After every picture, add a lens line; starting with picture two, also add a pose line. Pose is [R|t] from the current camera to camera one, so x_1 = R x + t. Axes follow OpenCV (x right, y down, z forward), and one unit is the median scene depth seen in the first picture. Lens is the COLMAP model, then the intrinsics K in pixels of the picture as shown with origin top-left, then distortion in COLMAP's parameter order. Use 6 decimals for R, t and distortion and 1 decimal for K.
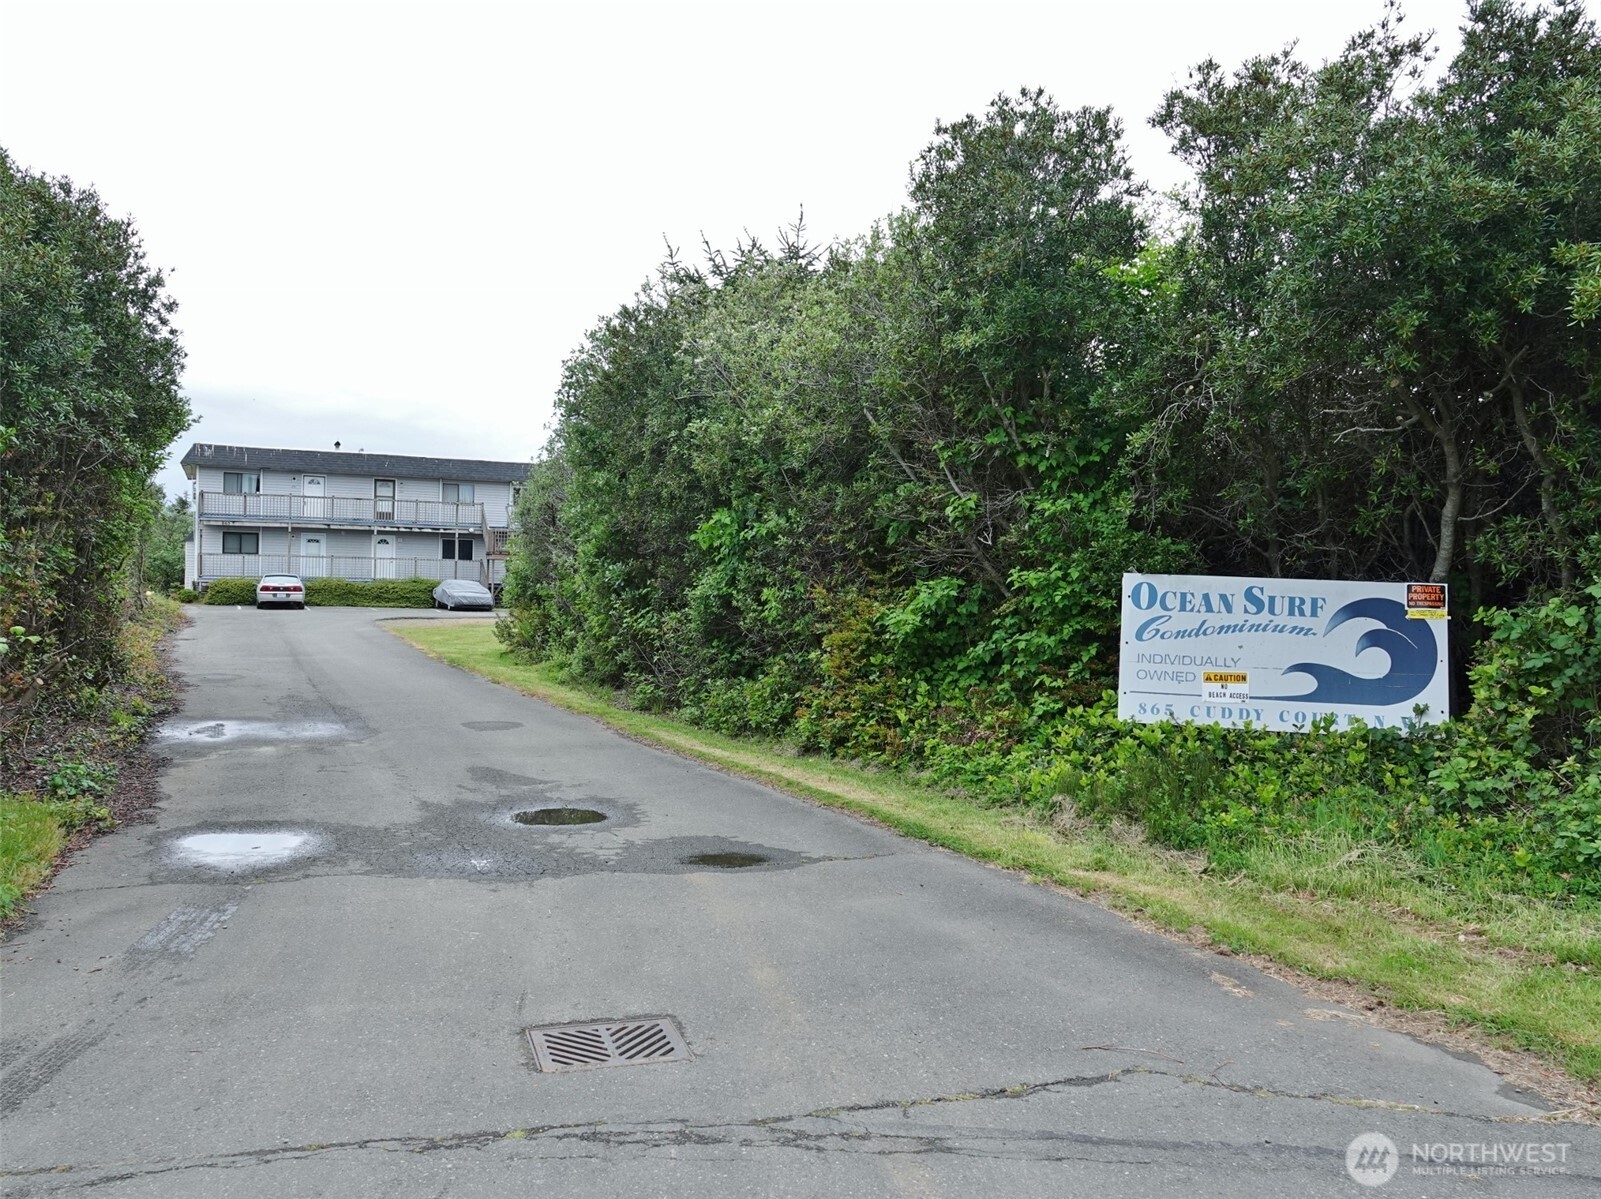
lens RADIAL K [[1259.4, 0, 804.7], [0, 1259.4, 596.8], [0, 0, 1]] dist [0.008698, 0.000691]
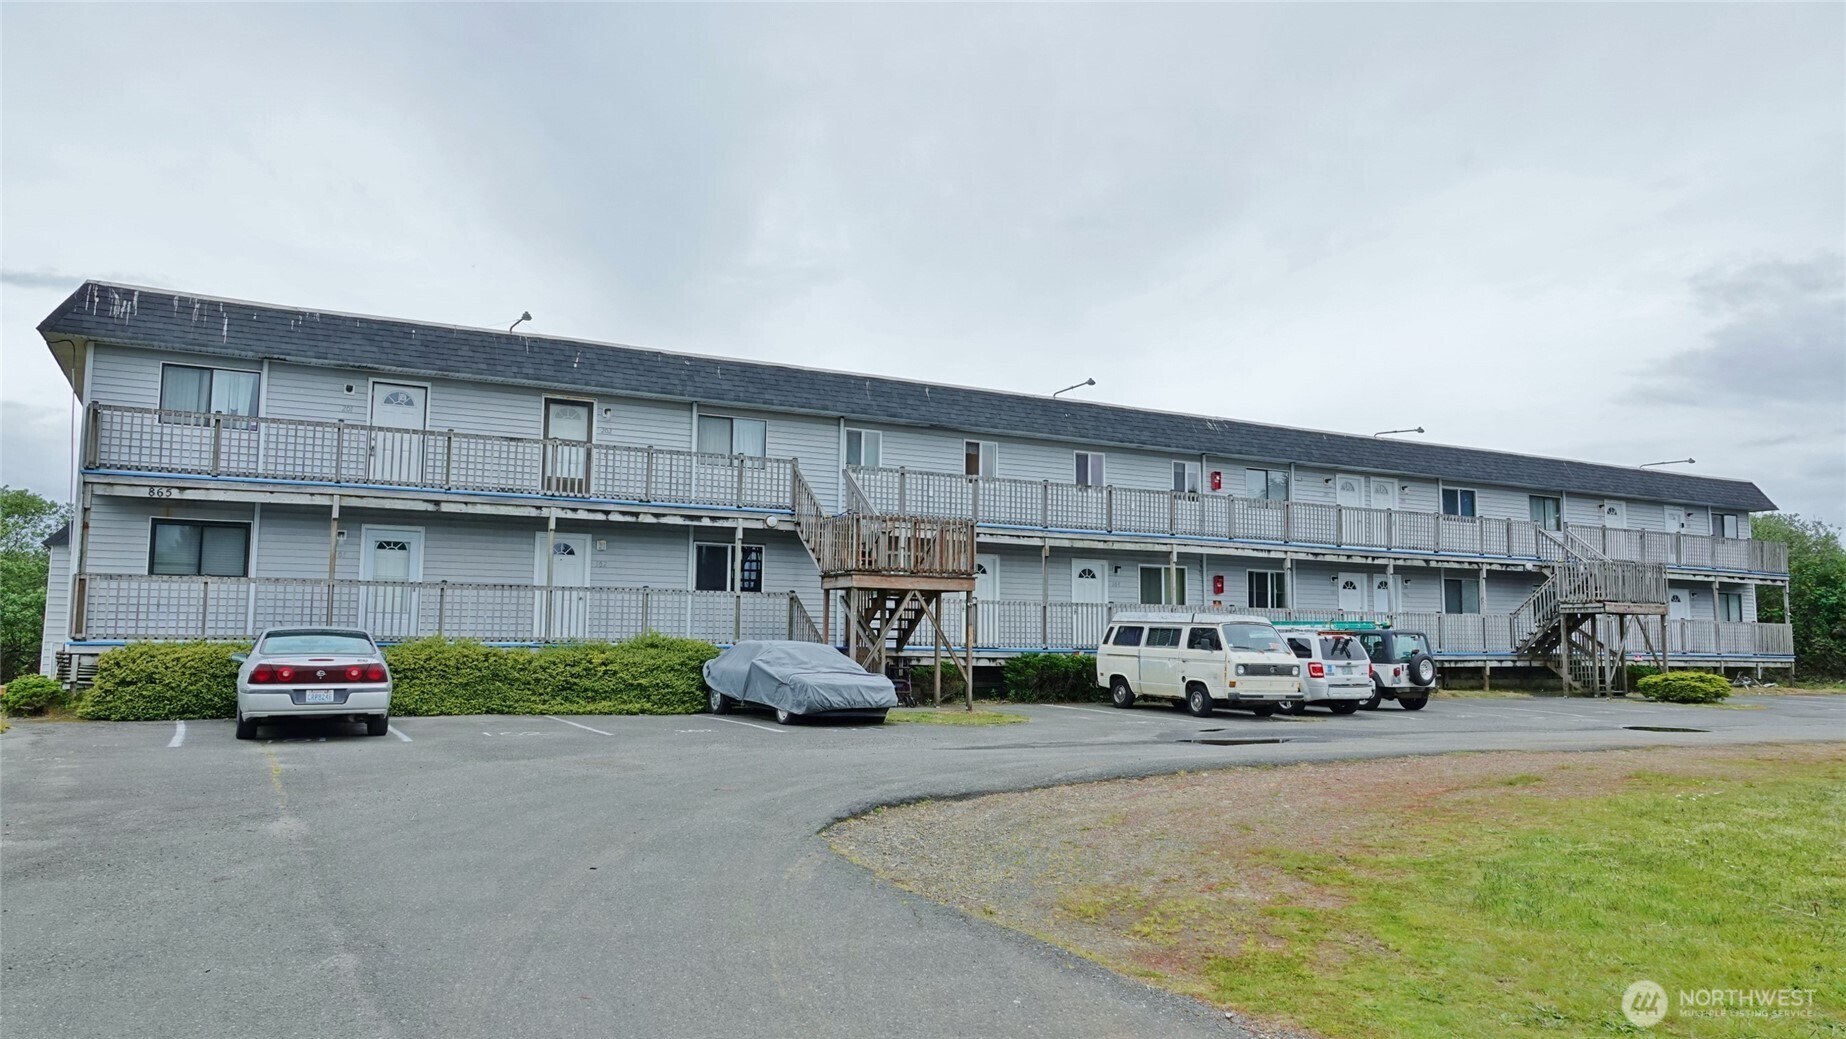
lens RADIAL K [[1291.1, 0, 923.0], [0, 1291.1, 519.5], [0, 0, 1]] dist [0.005062, 0.001361]
pose [[0.997168, -0.003437, 0.075124, -0.257449], [0.011124, 0.994706, -0.102154, -0.009166], [-0.074376, 0.102701, 0.991928, 0.592360]]
